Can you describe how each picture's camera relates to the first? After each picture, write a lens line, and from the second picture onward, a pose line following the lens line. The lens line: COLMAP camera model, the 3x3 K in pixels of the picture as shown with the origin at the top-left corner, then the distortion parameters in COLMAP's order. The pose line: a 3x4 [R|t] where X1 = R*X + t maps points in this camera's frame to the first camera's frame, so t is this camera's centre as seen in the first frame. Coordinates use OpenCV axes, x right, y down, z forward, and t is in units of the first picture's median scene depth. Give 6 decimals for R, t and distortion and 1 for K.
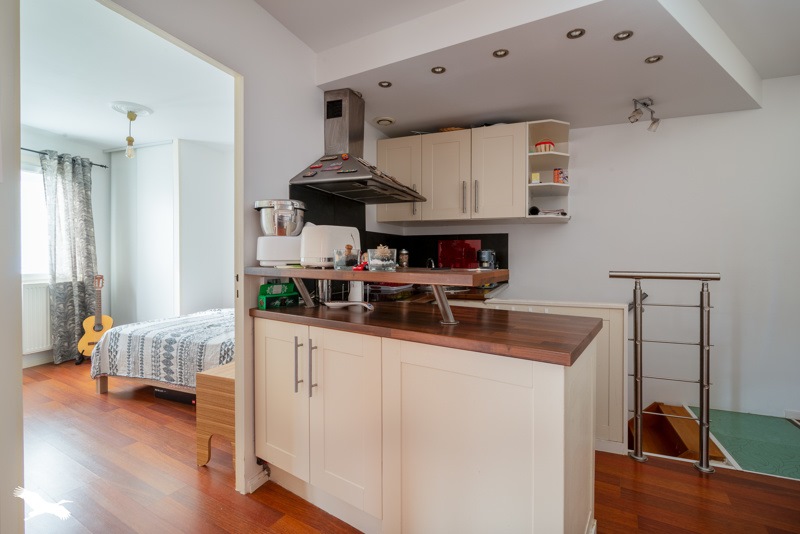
lens RADIAL K [[357.2, 0, 401.0], [0, 357.2, 256.4], [0, 0, 1]] dist [-0.000543, 0.000005]
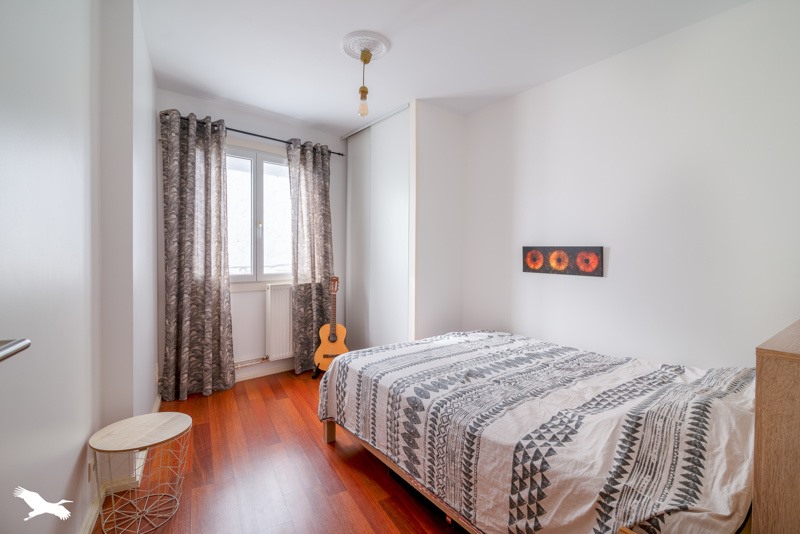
lens RADIAL K [[357.2, 0, 401.0], [0, 357.2, 256.4], [0, 0, 1]] dist [-0.000543, 0.000005]
pose [[0.851580, 0.010317, -0.524124, -0.264193], [-0.010559, 0.999941, 0.002528, -0.001490], [0.524119, 0.003382, 0.851638, 0.359746]]
